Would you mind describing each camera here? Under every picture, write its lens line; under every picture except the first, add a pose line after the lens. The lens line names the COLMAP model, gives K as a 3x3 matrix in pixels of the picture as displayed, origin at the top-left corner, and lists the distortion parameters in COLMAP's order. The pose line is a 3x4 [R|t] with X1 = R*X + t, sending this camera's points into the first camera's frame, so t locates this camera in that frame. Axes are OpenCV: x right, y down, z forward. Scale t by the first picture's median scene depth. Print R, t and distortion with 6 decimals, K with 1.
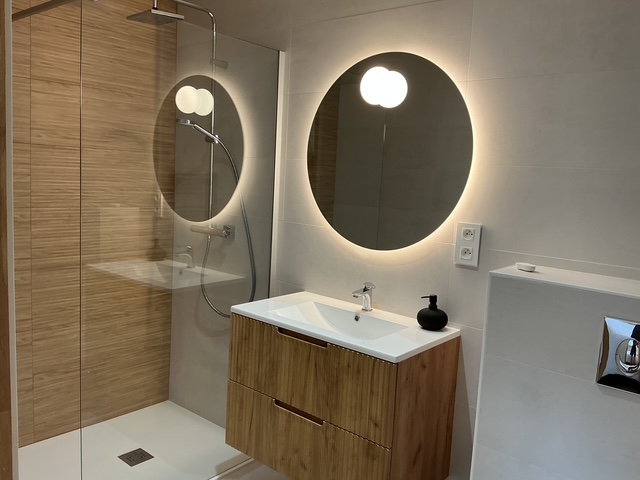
lens RADIAL K [[535.4, 0, 319.6], [0, 535.4, 238.5], [0, 0, 1]] dist [0.128042, -0.251561]
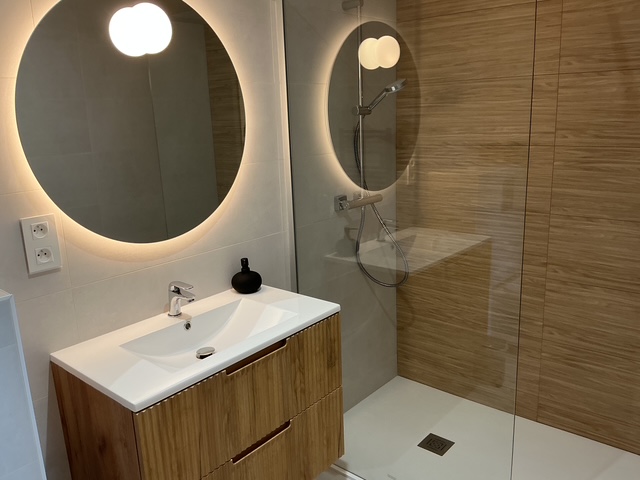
lens RADIAL K [[535.4, 0, 319.5], [0, 535.4, 243.1], [0, 0, 1]] dist [0.128042, -0.251561]
pose [[-0.024406, -0.293284, 0.955714, -0.728372], [0.153612, 0.943545, 0.293473, -0.190358], [-0.987830, 0.153972, 0.022024, 0.836256]]
